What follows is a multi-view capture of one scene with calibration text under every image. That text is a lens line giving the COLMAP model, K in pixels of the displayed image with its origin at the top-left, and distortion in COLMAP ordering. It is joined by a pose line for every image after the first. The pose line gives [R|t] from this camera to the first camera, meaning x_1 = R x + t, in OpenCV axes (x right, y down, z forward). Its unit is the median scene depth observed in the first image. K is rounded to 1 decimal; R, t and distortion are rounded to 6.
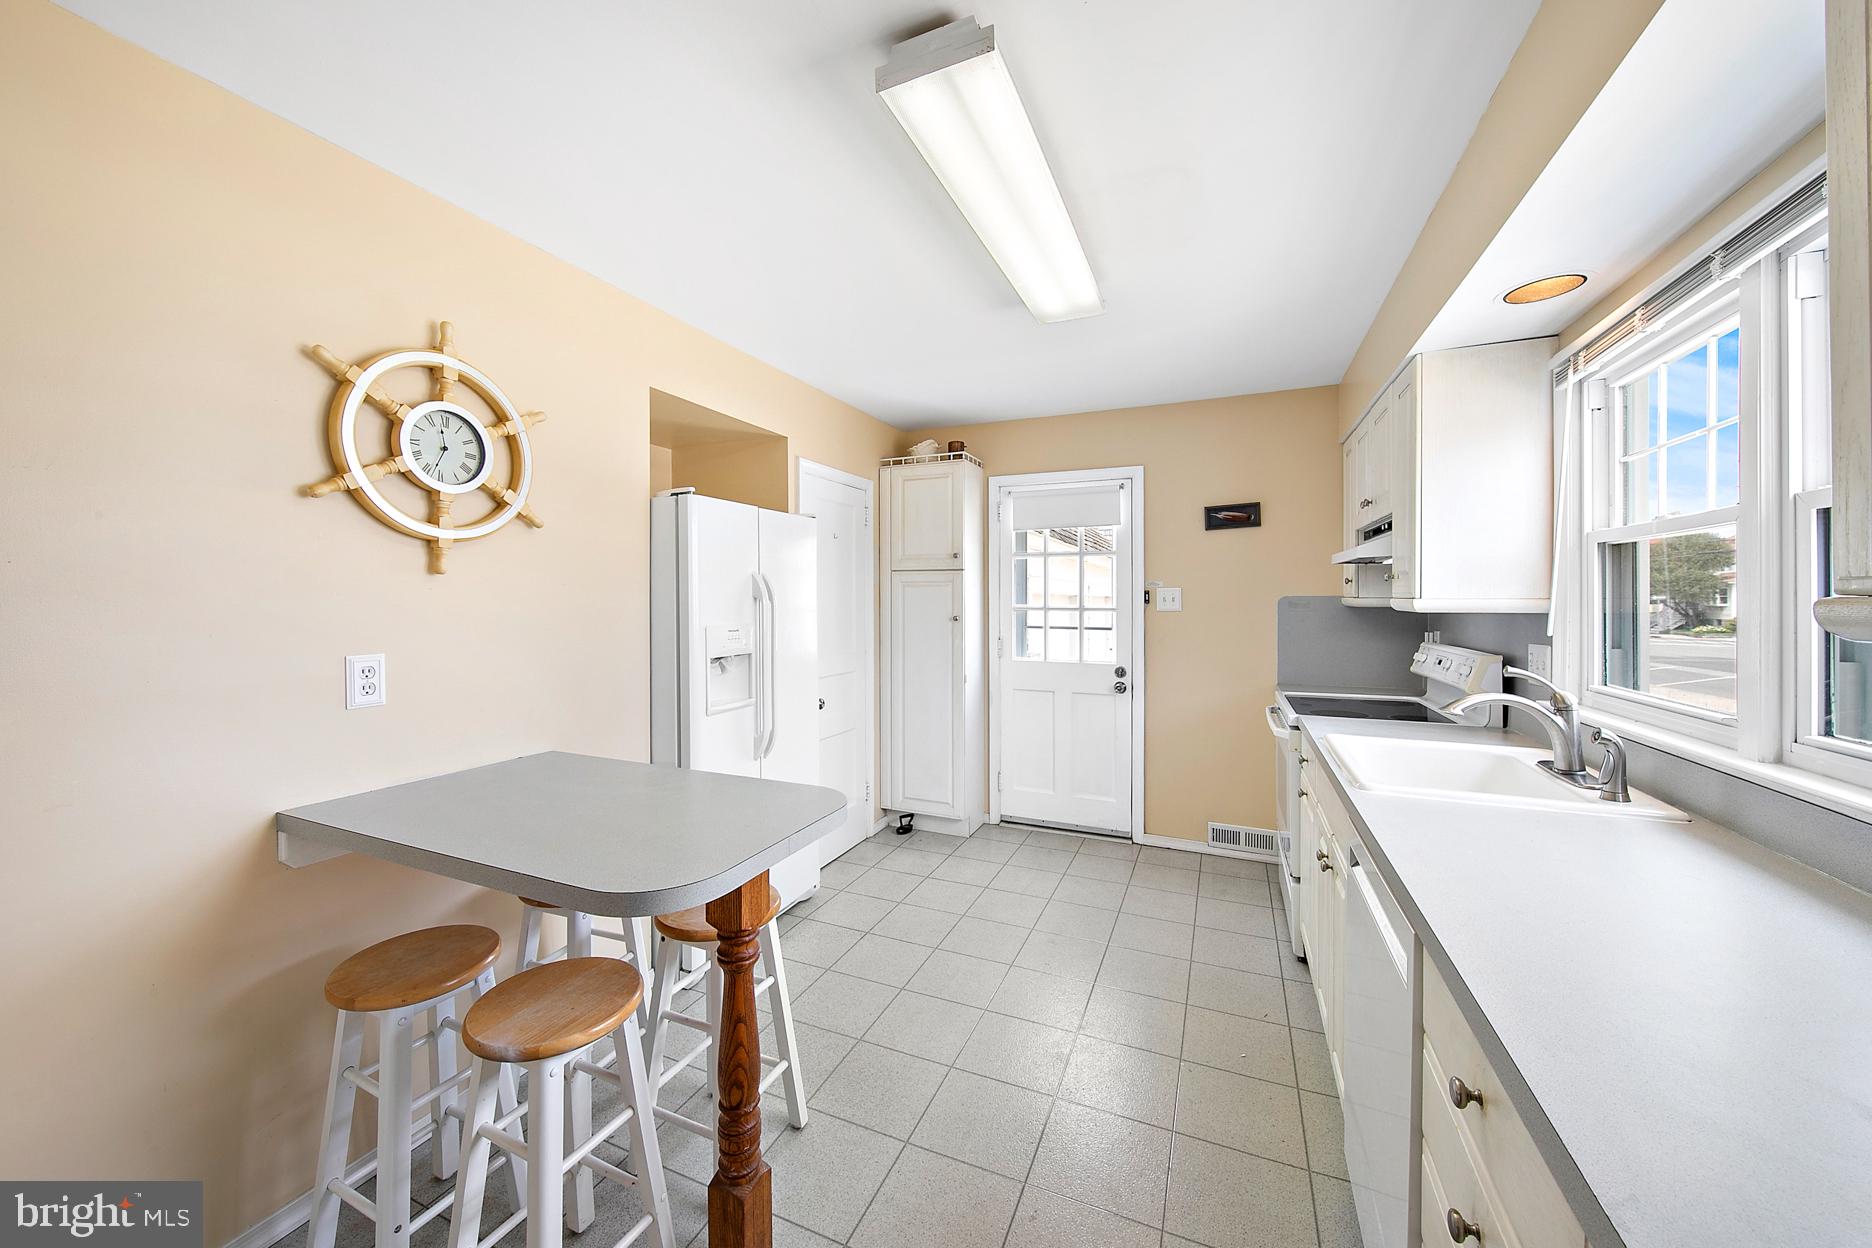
lens RADIAL K [[672.4, 0, 917.9], [0, 672.4, 604.2], [0, 0, 1]] dist [0.001336, 0.000064]
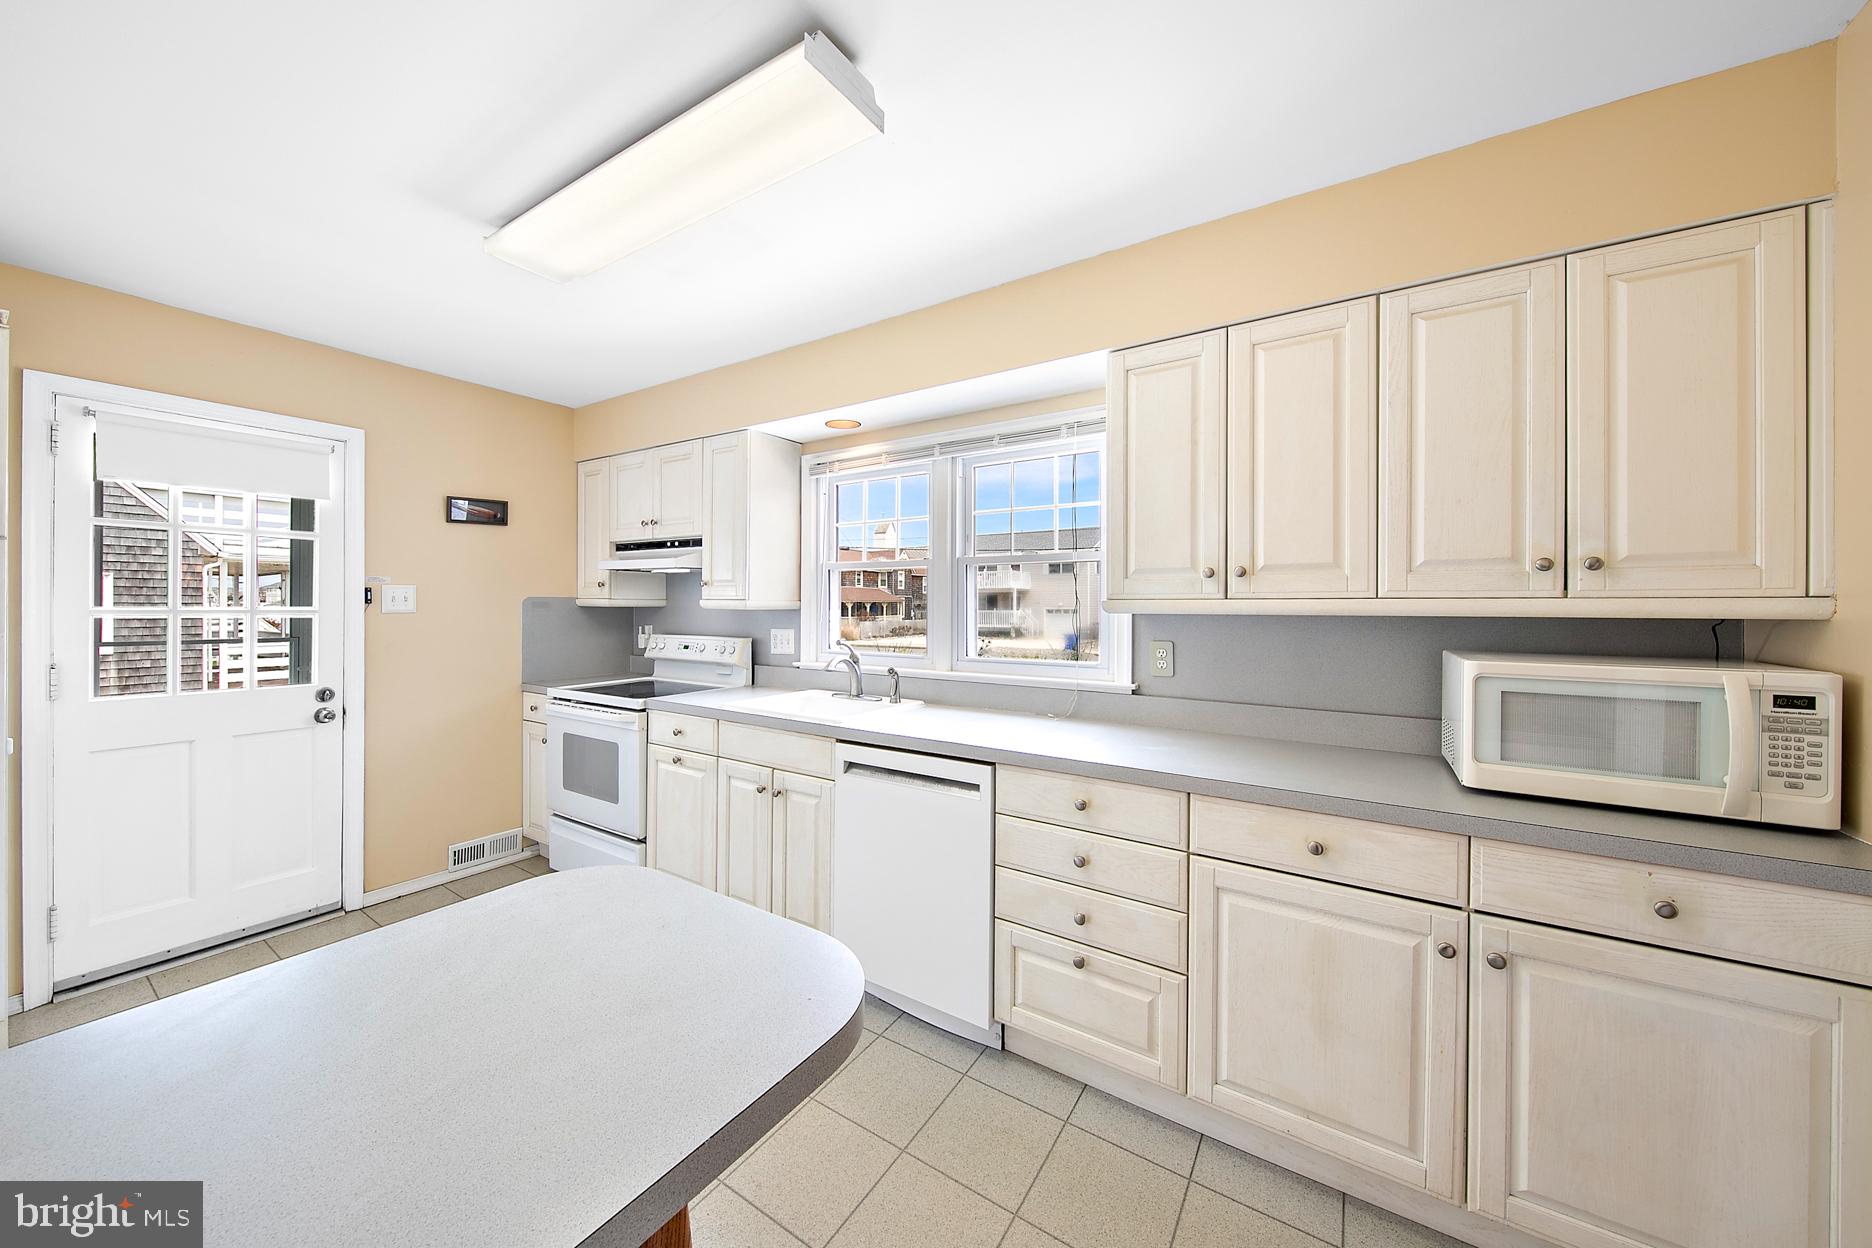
lens RADIAL K [[633.6, 0, 921.8], [0, 633.6, 607.5], [0, 0, 1]] dist [-0.004941, -0.001200]
pose [[0.167579, -0.003029, 0.985854, -0.296829], [0.001018, 0.999995, 0.002899, 0.002148], [-0.985858, 0.000518, 0.167581, 0.235716]]
